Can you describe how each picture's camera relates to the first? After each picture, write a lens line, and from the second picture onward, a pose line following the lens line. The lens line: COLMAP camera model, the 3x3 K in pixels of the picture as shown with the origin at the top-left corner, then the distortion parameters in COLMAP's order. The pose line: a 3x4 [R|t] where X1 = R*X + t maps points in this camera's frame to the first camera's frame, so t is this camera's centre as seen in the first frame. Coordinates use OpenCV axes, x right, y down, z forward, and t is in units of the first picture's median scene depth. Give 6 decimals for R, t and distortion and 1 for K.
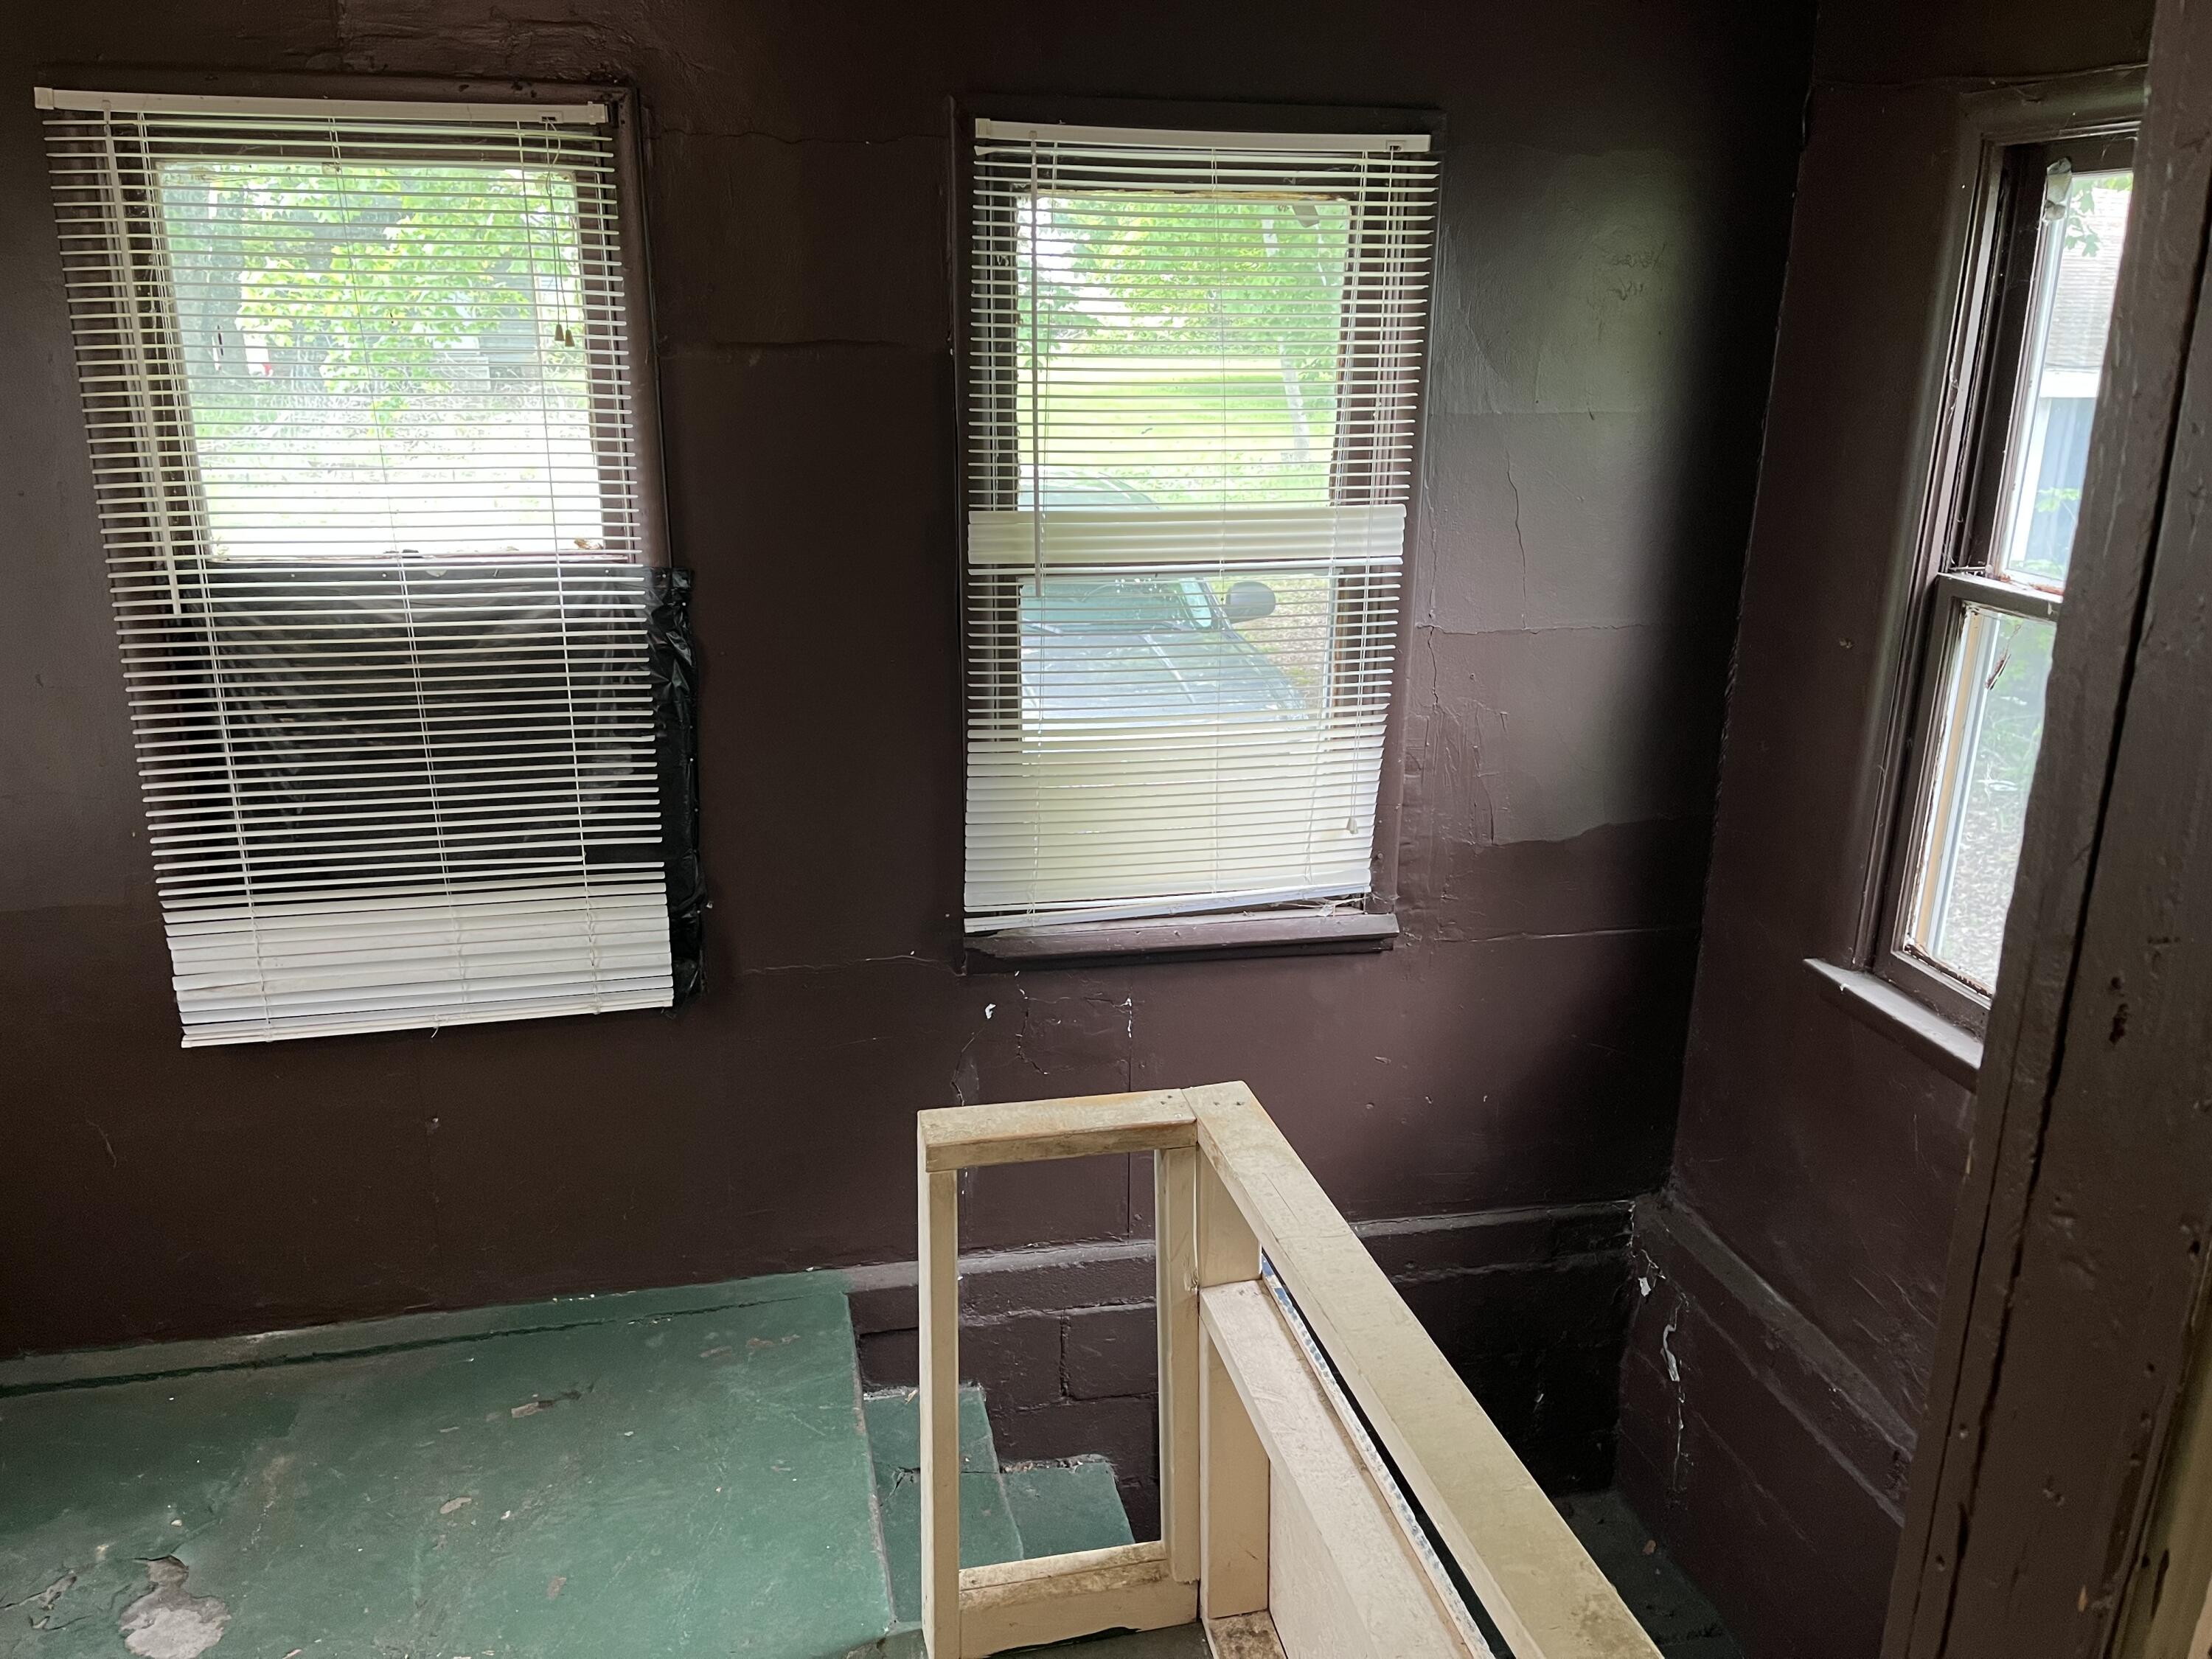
lens RADIAL K [[1648.8, 0, 1106.0], [0, 1648.8, 829.5], [0, 0, 1]] dist [0.006309, -0.006254]
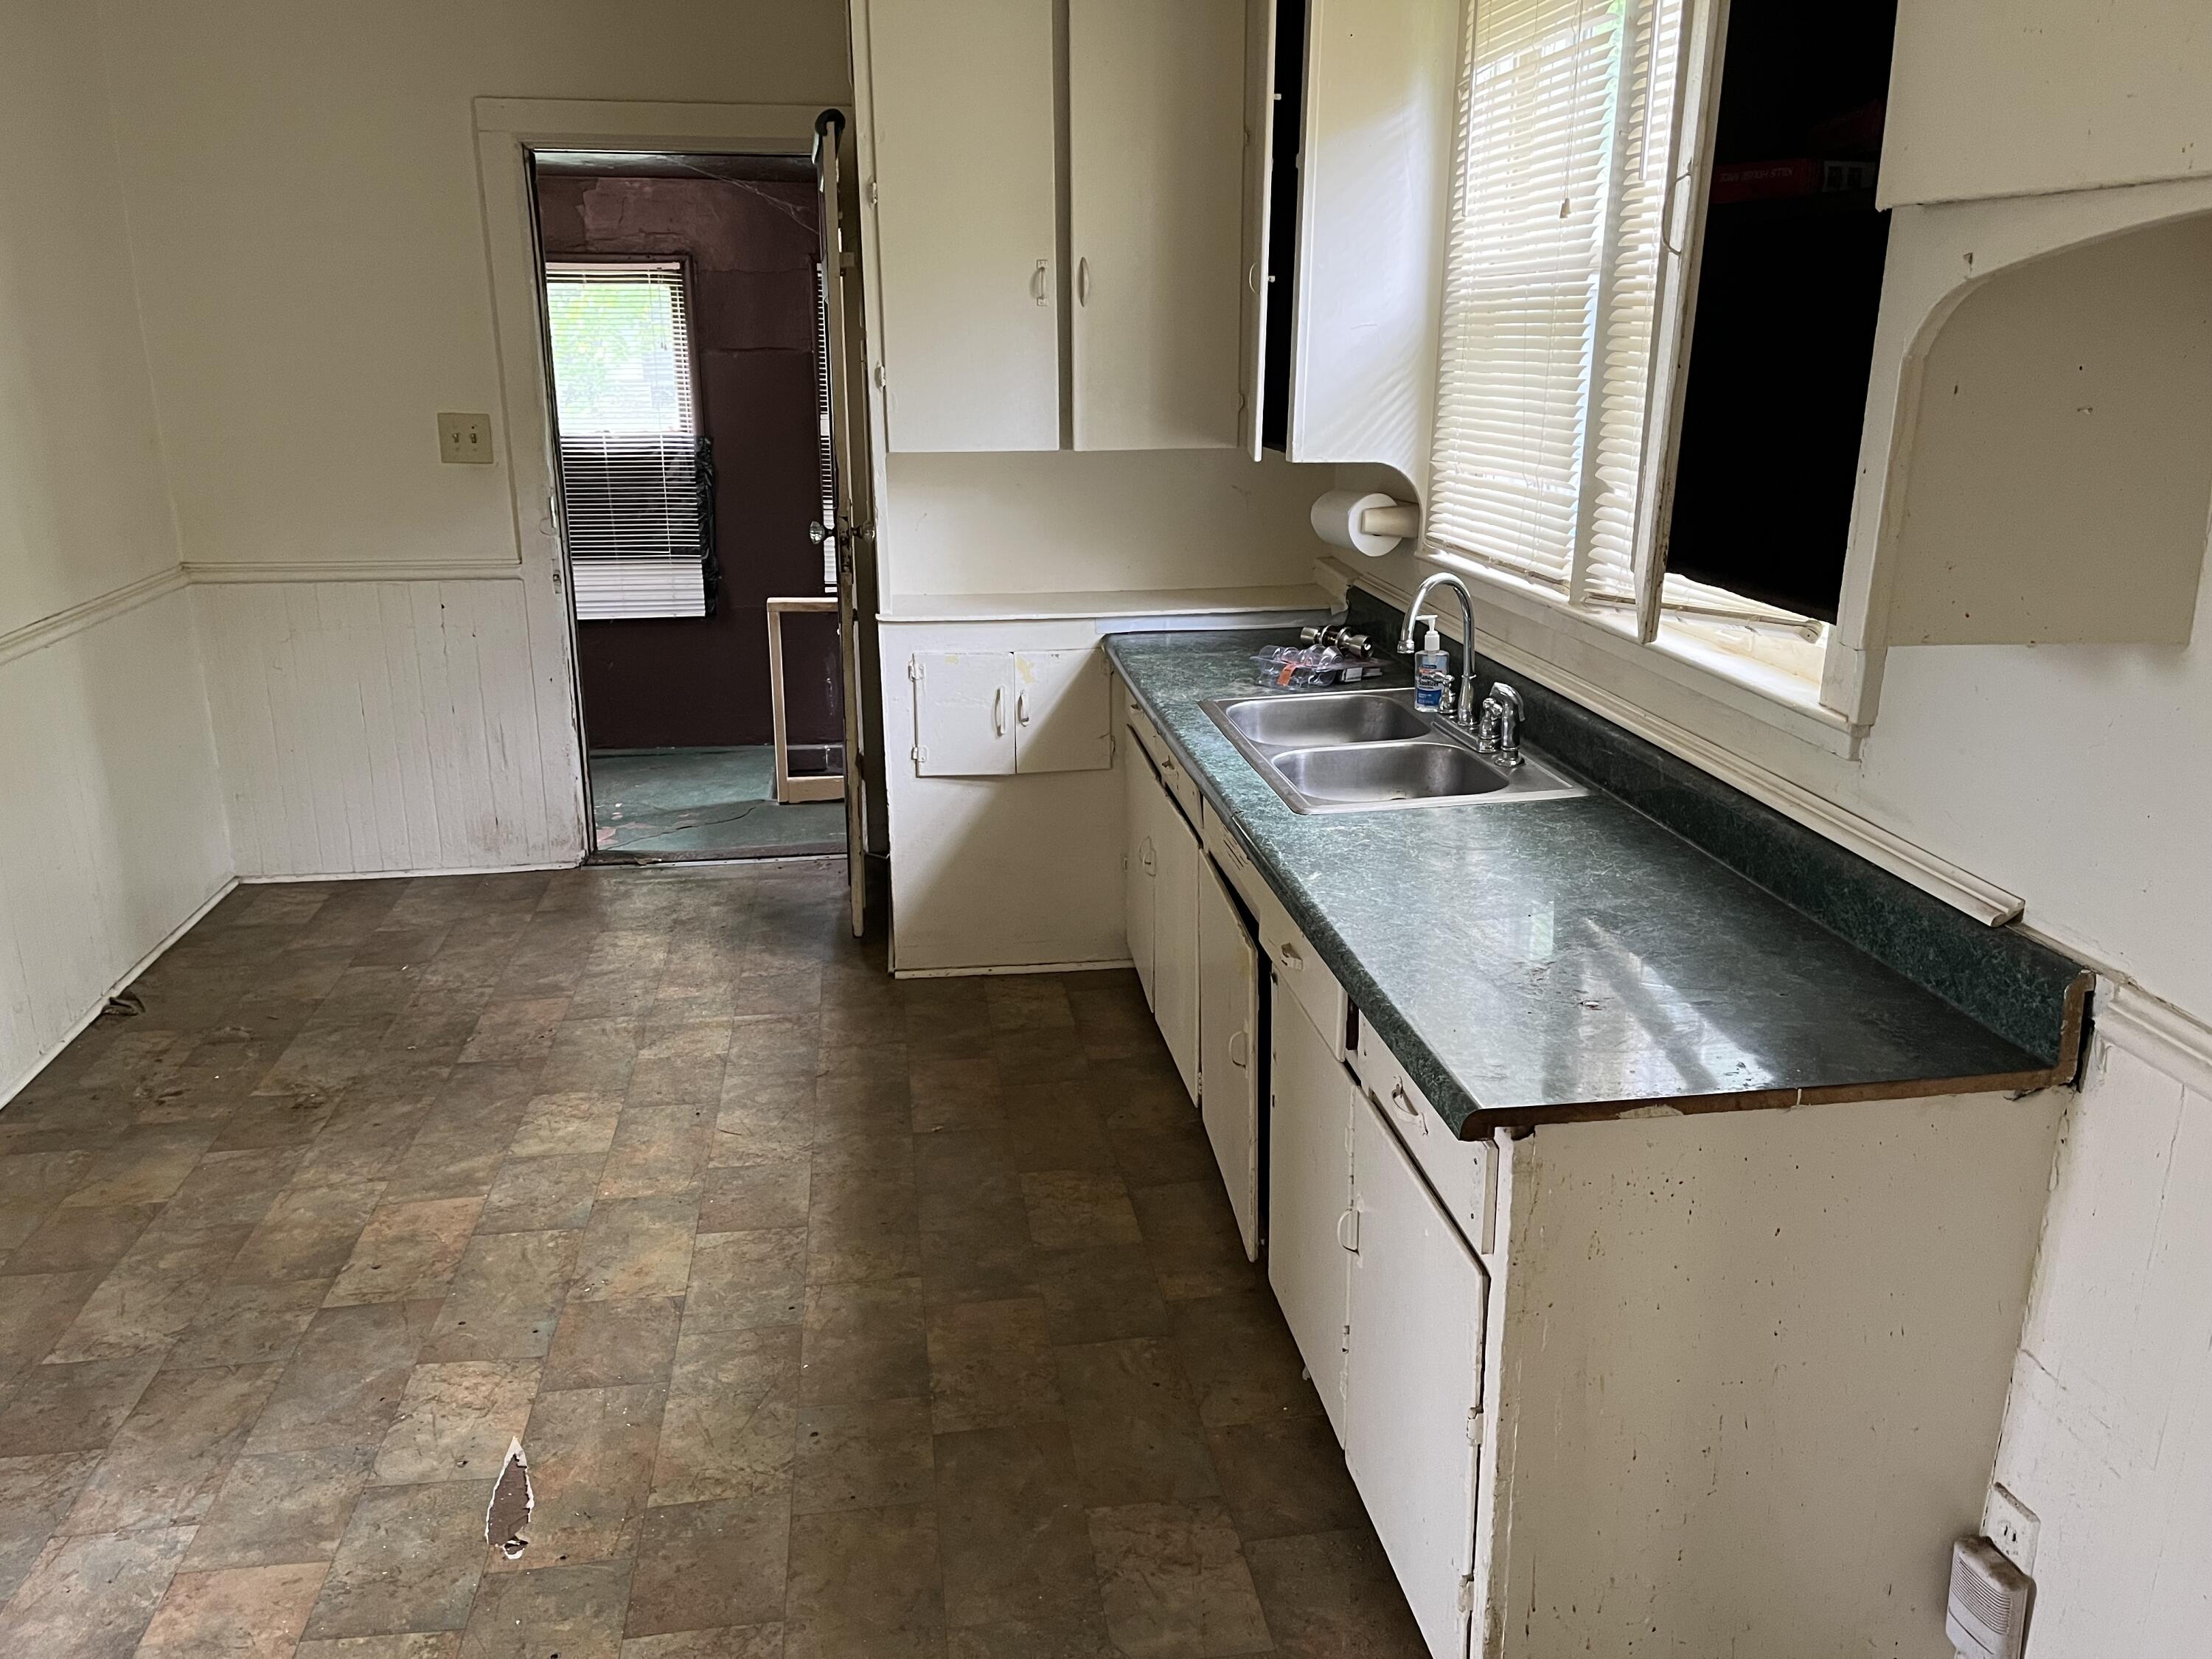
lens RADIAL K [[1648.8, 0, 1106.0], [0, 1648.8, 829.5], [0, 0, 1]] dist [0.006309, -0.006254]
pose [[0.997236, 0.013229, -0.073109, 0.551059], [-0.013411, 0.999908, -0.002000, 0.445796], [0.073076, 0.002975, 0.997322, -1.502458]]
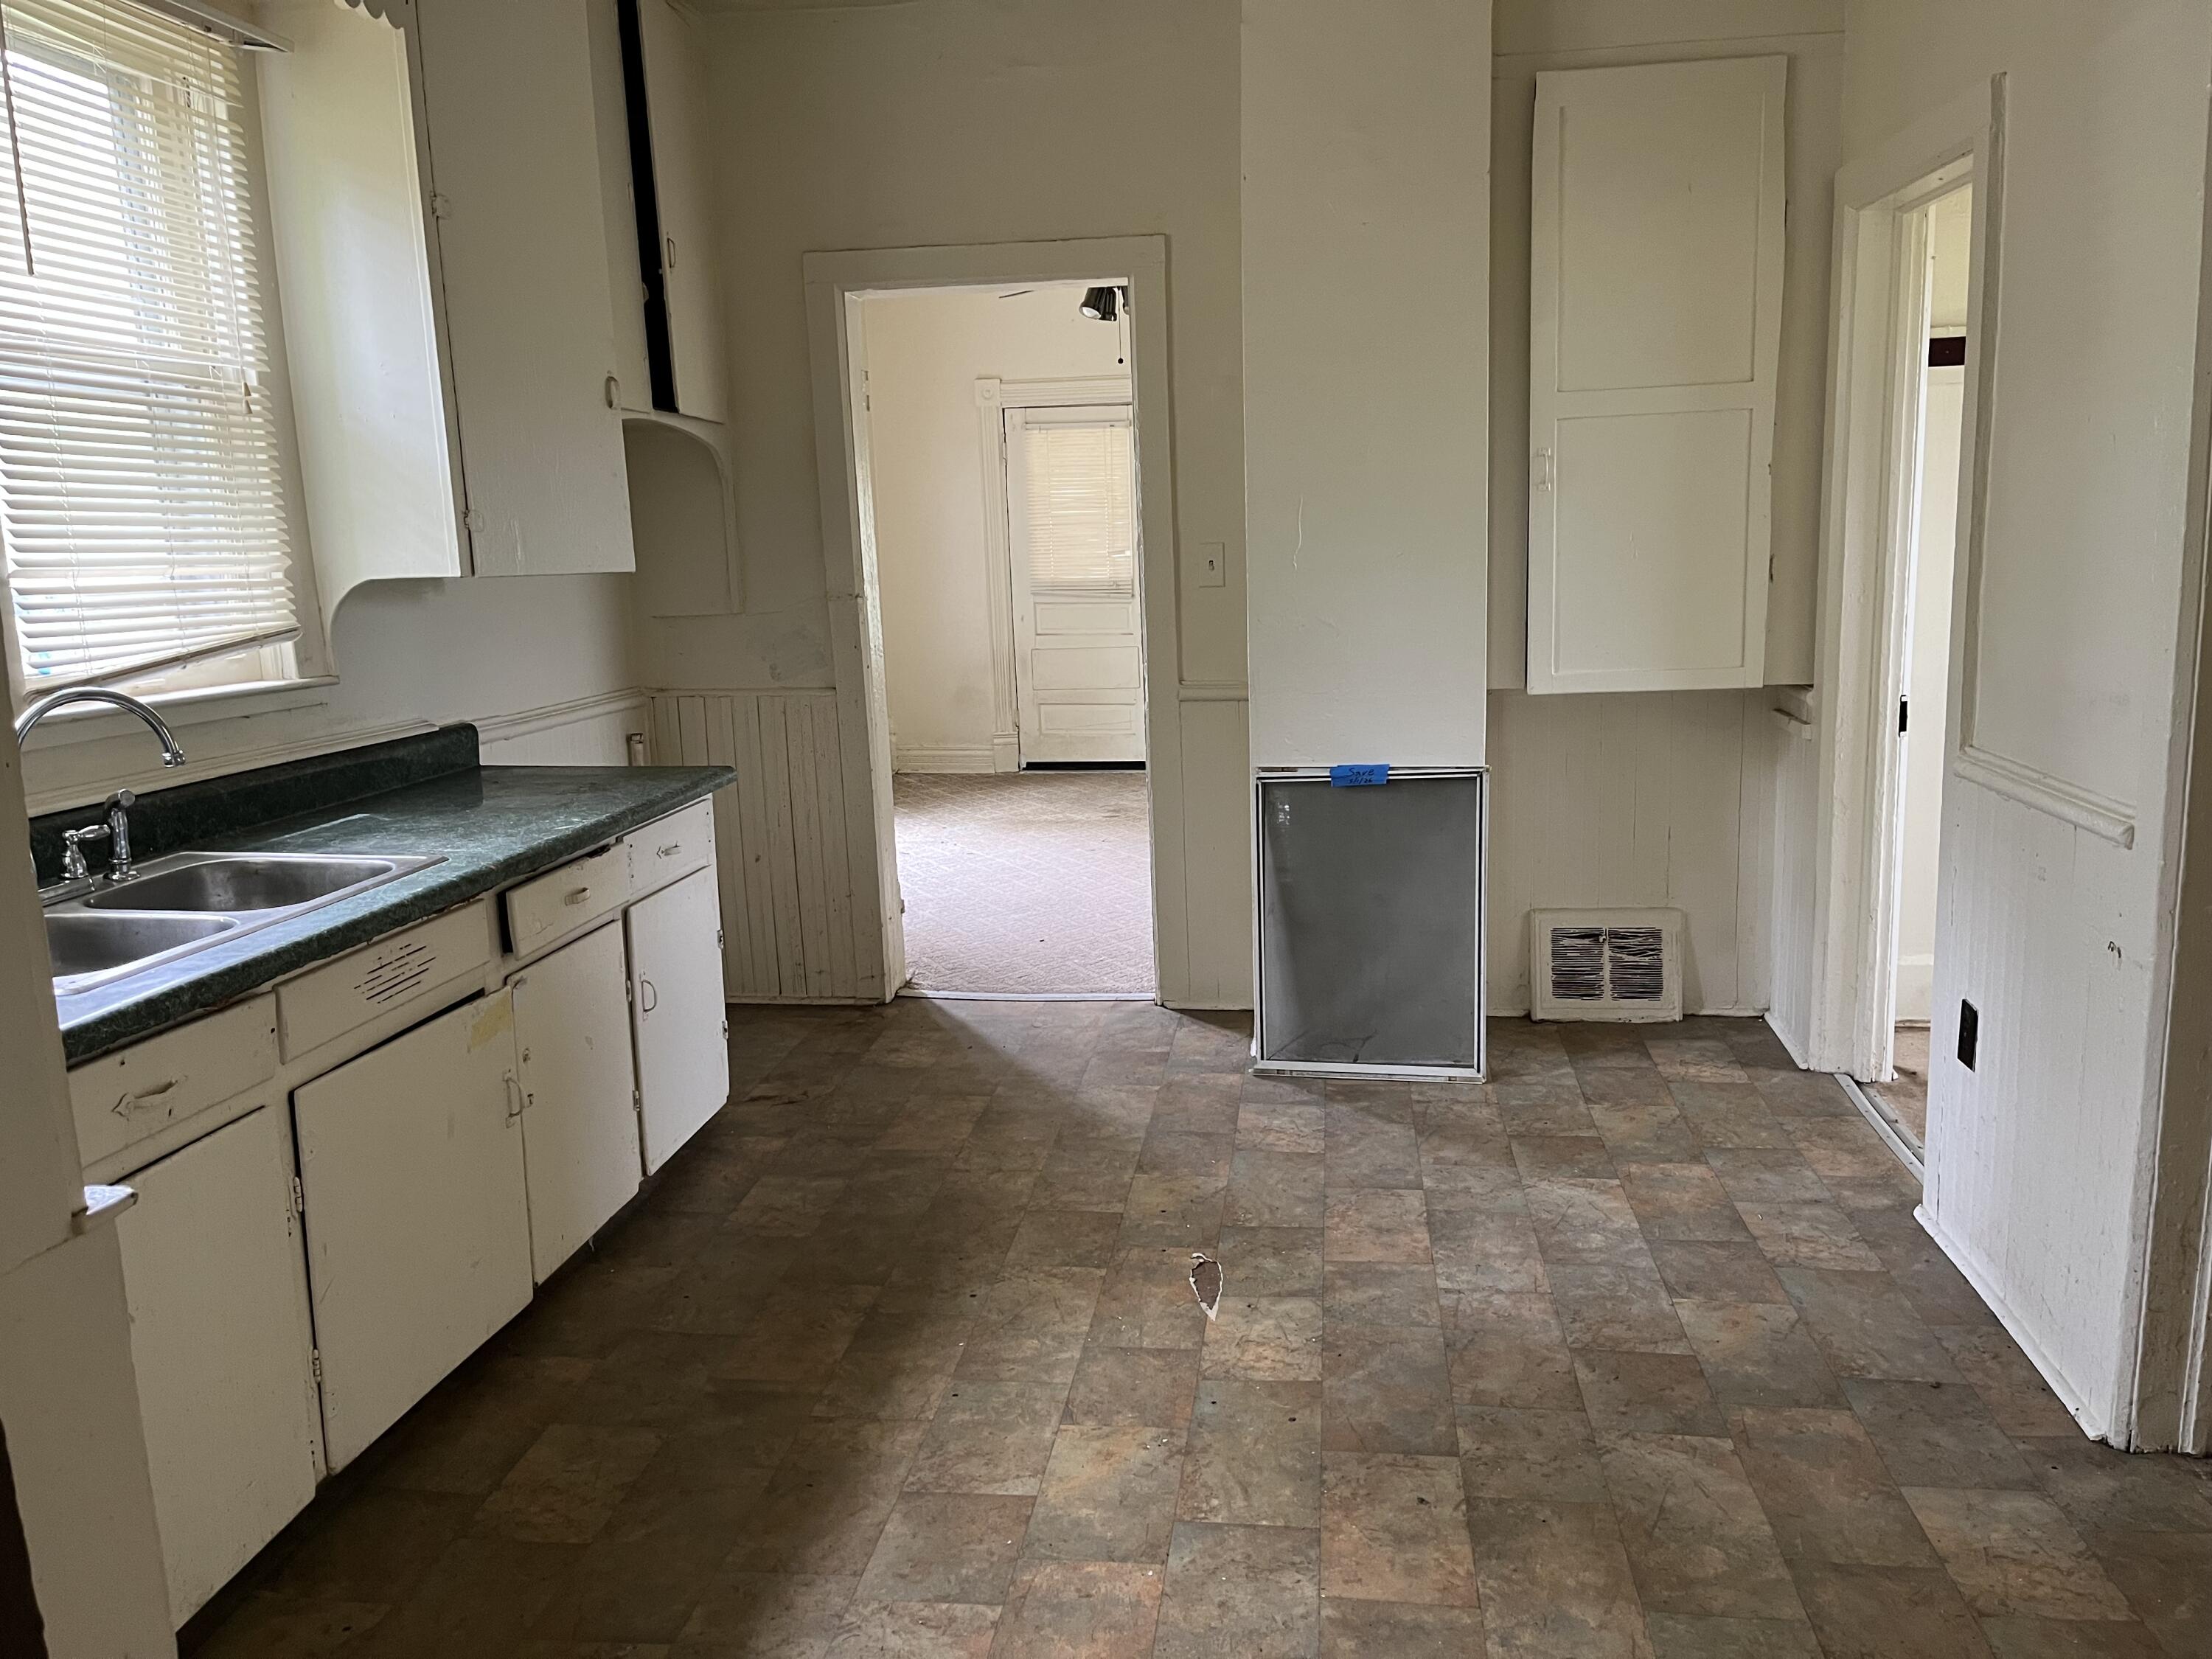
lens RADIAL K [[1648.8, 0, 1106.0], [0, 1648.8, 829.5], [0, 0, 1]] dist [0.006309, -0.006254]
pose [[-0.938249, -0.046038, 0.342885, -1.519978], [0.116608, 0.891029, 0.438715, -0.849238], [-0.325718, 0.451607, -0.830638, 3.576002]]
